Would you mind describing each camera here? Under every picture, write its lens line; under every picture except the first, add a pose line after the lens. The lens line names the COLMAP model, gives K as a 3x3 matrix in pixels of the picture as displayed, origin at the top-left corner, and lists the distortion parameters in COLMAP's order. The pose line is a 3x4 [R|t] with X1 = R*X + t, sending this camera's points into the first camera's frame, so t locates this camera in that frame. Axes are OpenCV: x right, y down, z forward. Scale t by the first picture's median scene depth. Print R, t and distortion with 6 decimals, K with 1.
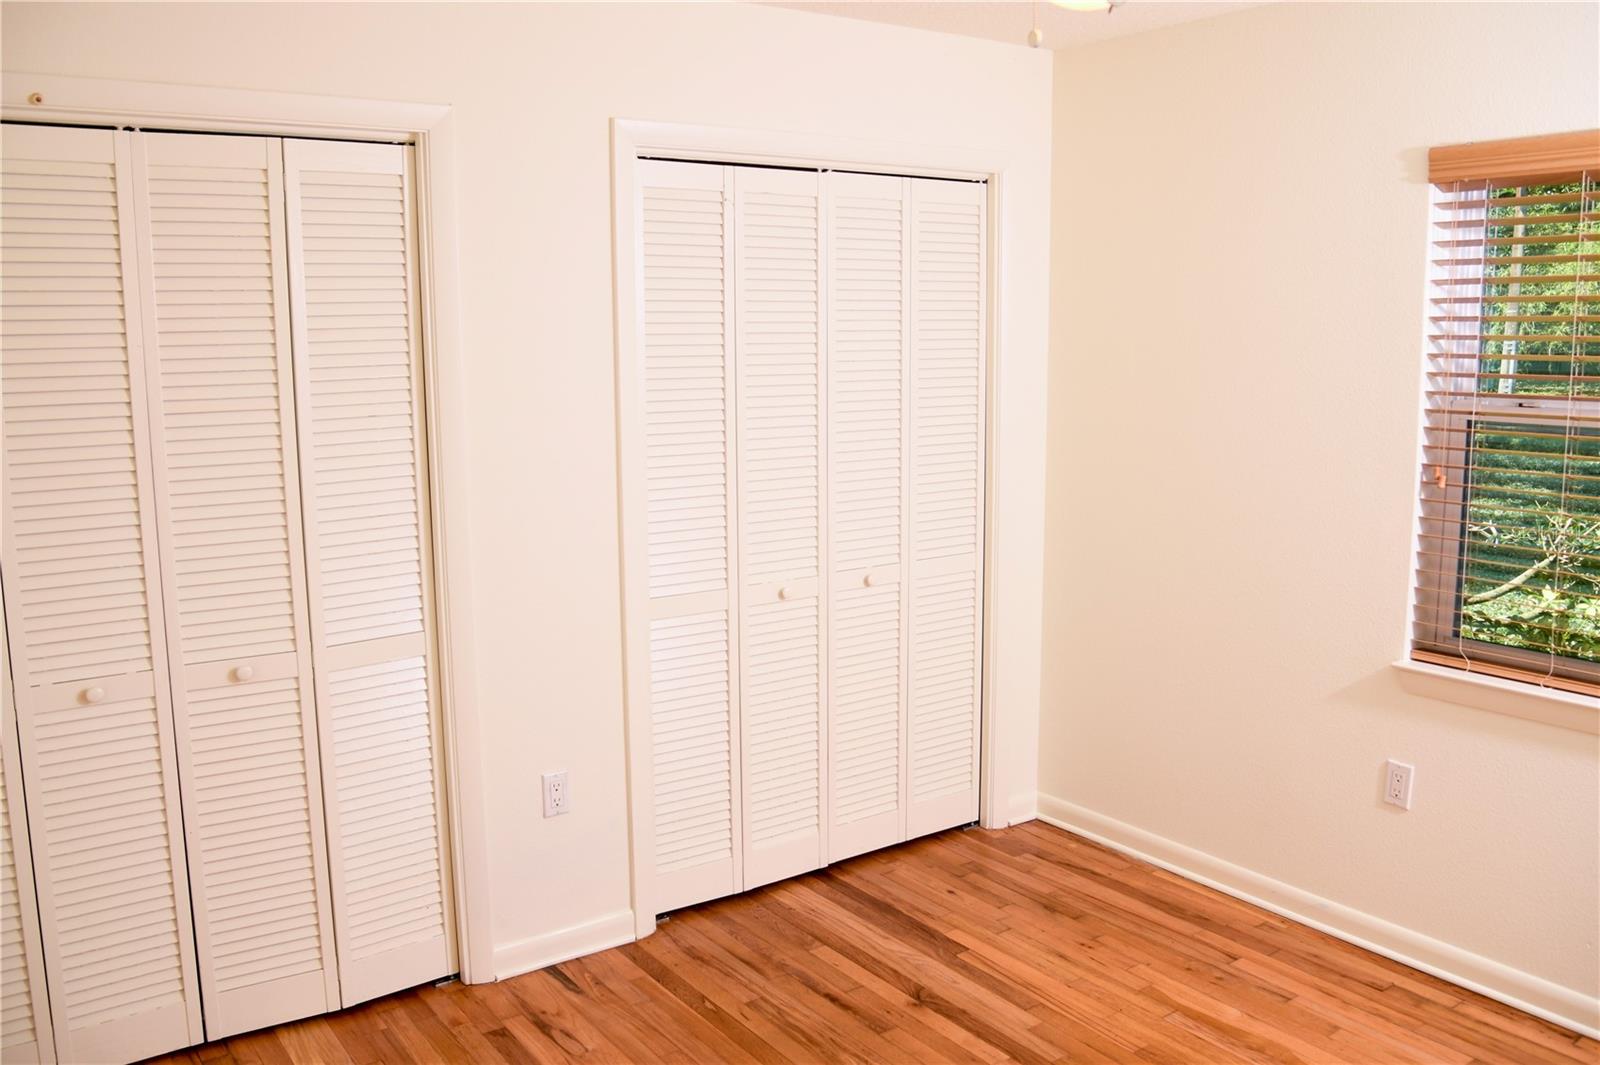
lens RADIAL K [[1333.6, 0, 800.0], [0, 1333.6, 532.5], [0, 0, 1]] dist [-0.112976, 0.073840]
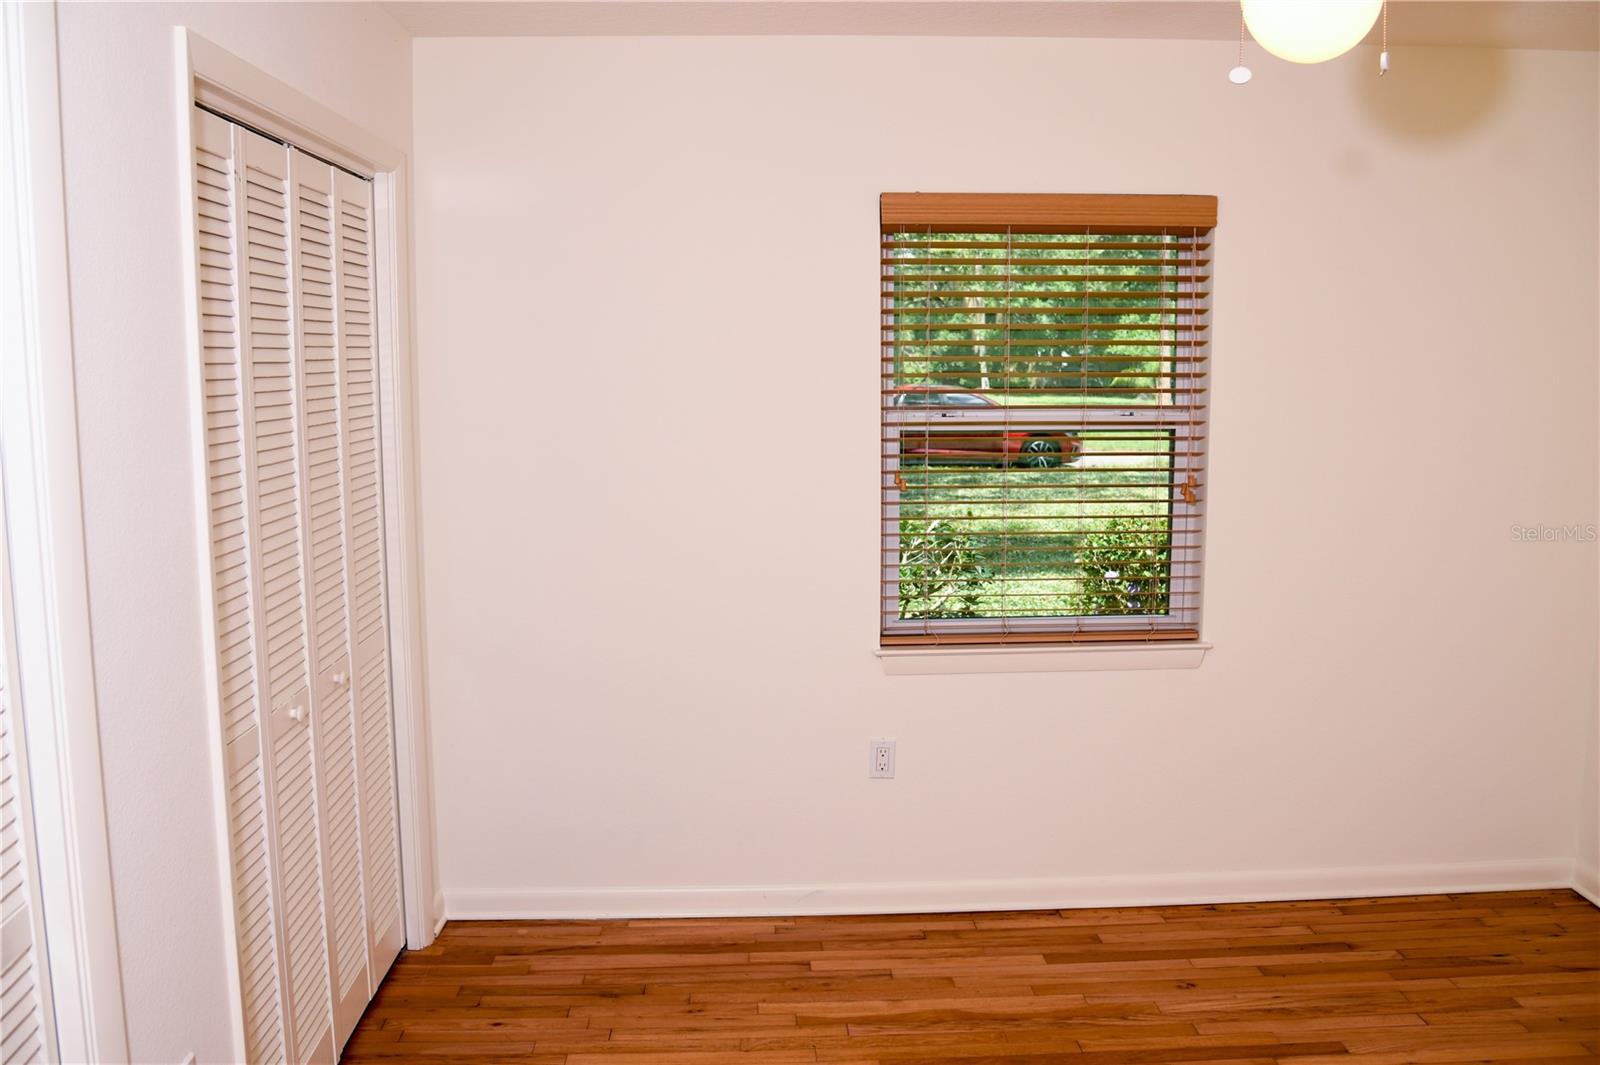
lens RADIAL K [[1333.6, 0, 800.0], [0, 1333.6, 532.5], [0, 0, 1]] dist [-0.112976, 0.073840]
pose [[0.548893, -0.103860, 0.829415, -0.487036], [0.128914, 0.990898, 0.038767, -0.050130], [-0.825892, 0.085644, 0.557286, 0.391716]]
